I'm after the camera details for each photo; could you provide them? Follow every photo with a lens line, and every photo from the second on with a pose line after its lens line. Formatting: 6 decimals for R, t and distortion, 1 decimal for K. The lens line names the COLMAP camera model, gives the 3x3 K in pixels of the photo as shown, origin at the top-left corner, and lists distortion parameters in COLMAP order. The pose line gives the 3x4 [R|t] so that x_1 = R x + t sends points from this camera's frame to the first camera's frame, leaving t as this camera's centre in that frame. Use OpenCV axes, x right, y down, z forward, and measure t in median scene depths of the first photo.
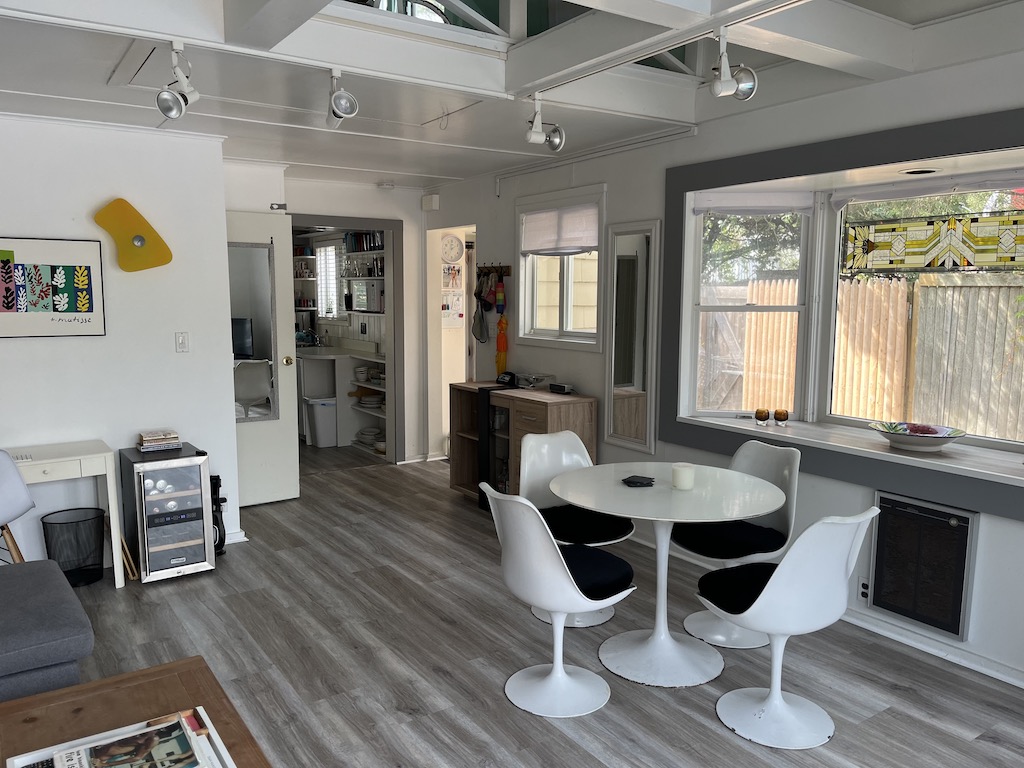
lens RADIAL K [[775.5, 0, 507.1], [0, 775.5, 388.6], [0, 0, 1]] dist [0.073776, -0.094156]
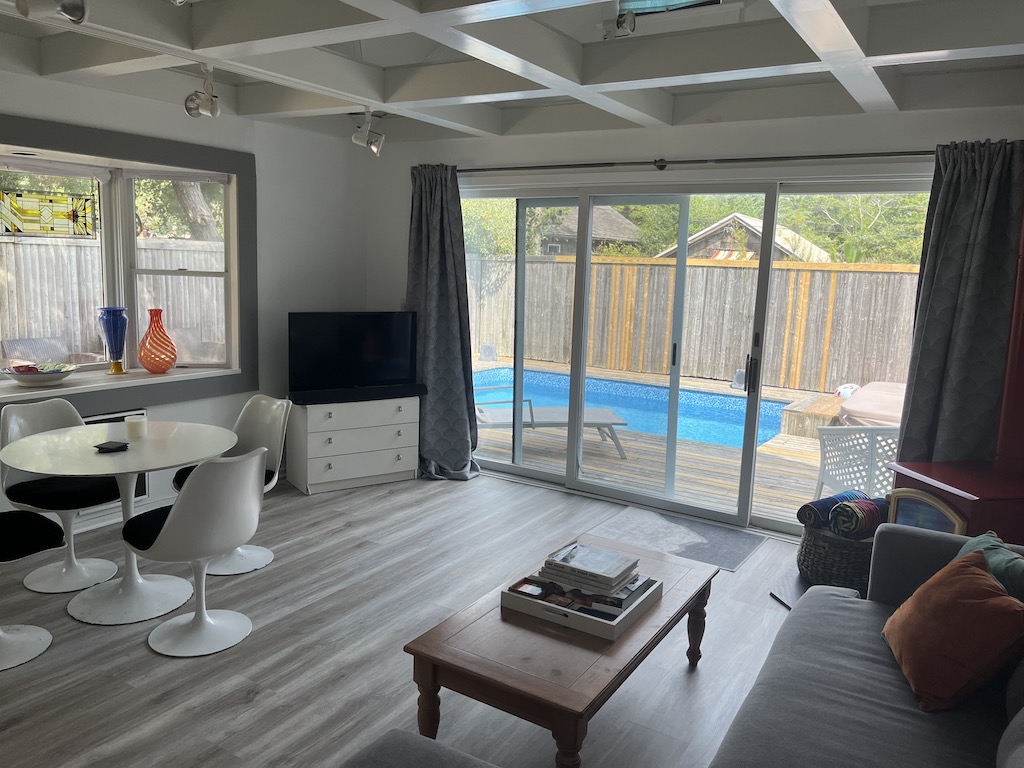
lens RADIAL K [[775.5, 0, 507.1], [0, 775.5, 388.6], [0, 0, 1]] dist [0.073776, -0.094156]
pose [[-0.398432, -0.172022, 0.900922, -0.763191], [0.079323, 0.972112, 0.220696, -0.114476], [-0.913761, 0.159396, -0.373676, 0.710569]]
